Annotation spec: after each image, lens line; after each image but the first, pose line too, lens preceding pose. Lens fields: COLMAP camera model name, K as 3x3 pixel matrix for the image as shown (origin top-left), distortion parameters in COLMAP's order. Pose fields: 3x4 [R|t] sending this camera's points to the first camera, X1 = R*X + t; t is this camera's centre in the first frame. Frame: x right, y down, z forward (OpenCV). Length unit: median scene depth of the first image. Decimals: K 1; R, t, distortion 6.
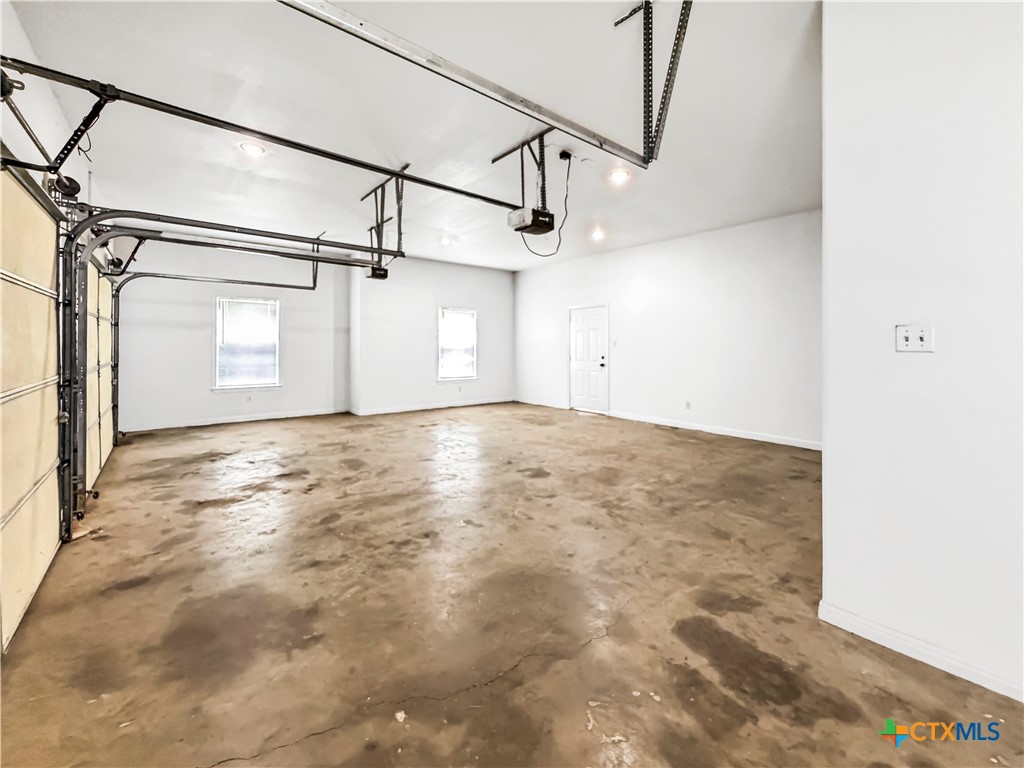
lens RADIAL K [[421.4, 0, 513.8], [0, 421.4, 339.9], [0, 0, 1]] dist [-0.000545, -0.000111]
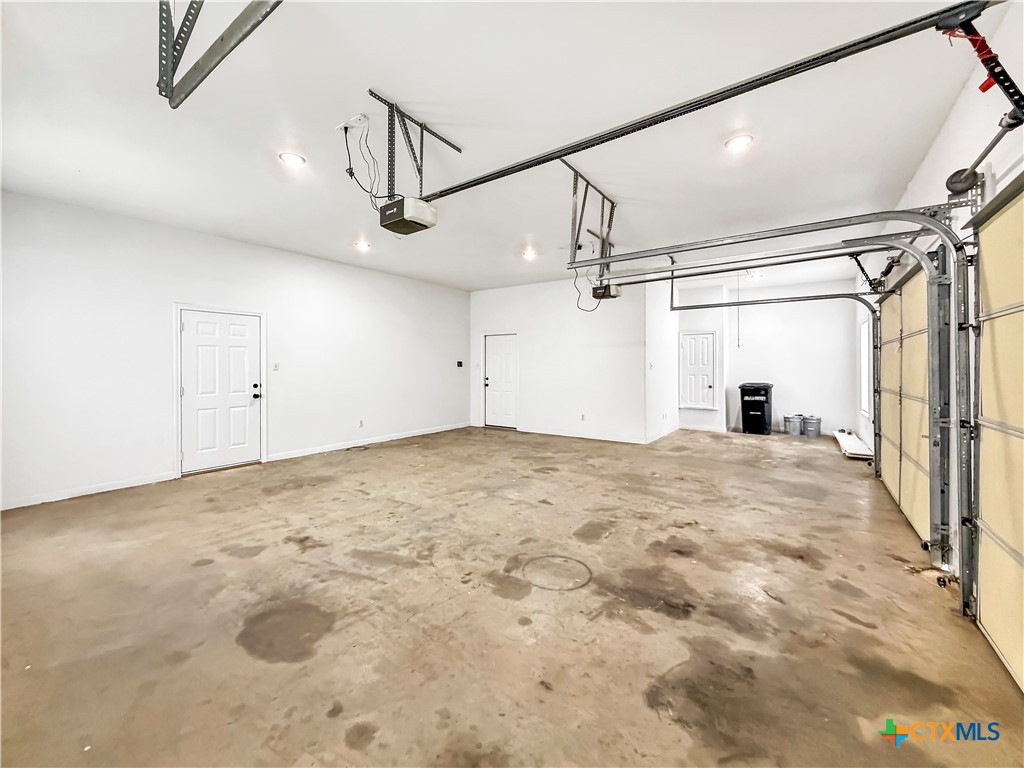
lens RADIAL K [[416.7, 0, 512.5], [0, 416.7, 368.3], [0, 0, 1]] dist [-0.000382, -0.000156]
pose [[-0.266847, -0.006531, 0.963717, -1.364772], [-0.008046, 0.999957, 0.004549, 0.010318], [-0.963705, -0.006540, -0.266888, 1.748824]]
